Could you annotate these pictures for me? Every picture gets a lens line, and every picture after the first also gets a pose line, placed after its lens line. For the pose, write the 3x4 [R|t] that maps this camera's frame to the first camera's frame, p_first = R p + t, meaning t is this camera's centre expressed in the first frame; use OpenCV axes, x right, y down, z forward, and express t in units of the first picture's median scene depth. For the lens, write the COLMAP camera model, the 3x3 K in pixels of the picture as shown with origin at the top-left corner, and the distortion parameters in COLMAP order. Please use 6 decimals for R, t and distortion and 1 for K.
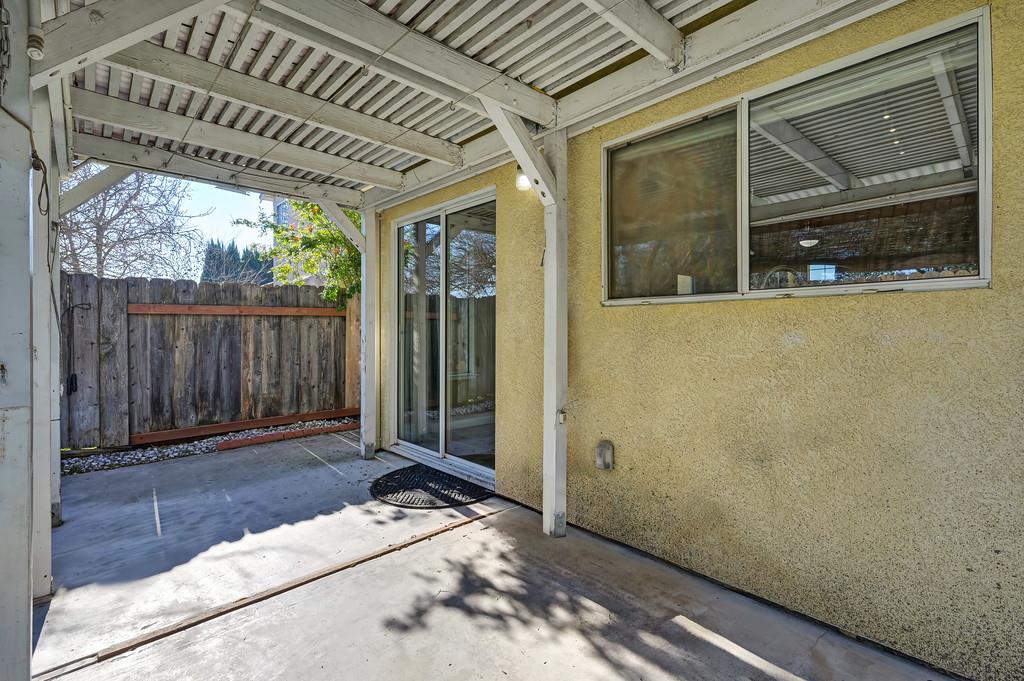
lens RADIAL K [[449.6, 0, 513.9], [0, 449.6, 323.0], [0, 0, 1]] dist [-0.000304, 0.000016]
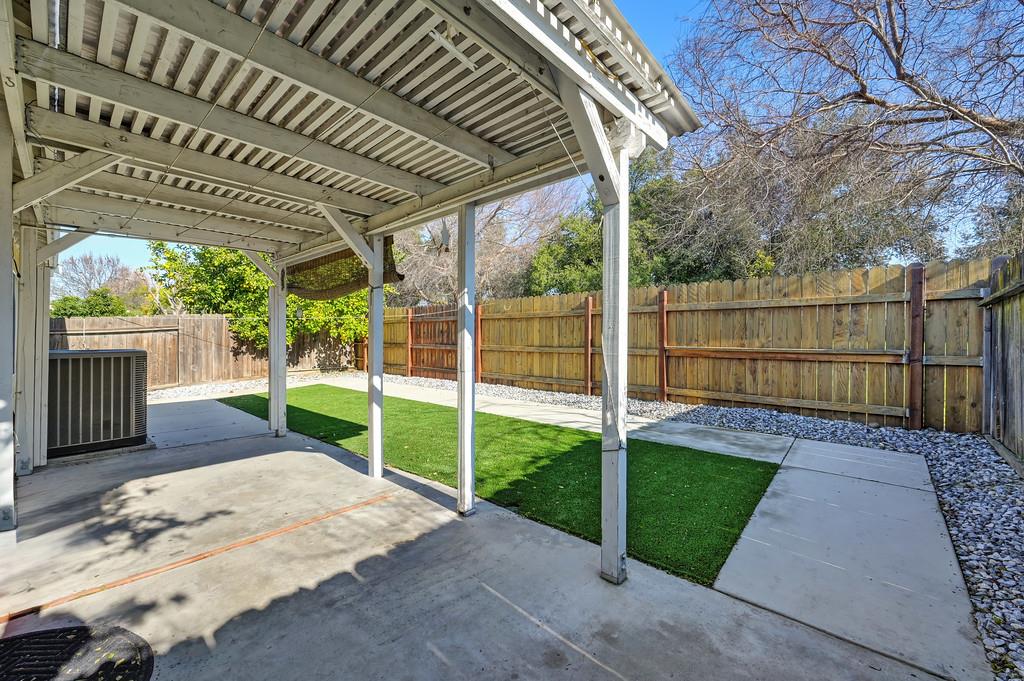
lens RADIAL K [[405.4, 0, 511.7], [0, 405.4, 343.8], [0, 0, 1]] dist [-0.000006, -0.000118]
pose [[-0.995761, 0.006485, -0.091746, -1.053071], [0.006544, 0.999979, -0.000336, 0.032694], [0.091741, -0.000935, -0.995782, 2.296501]]
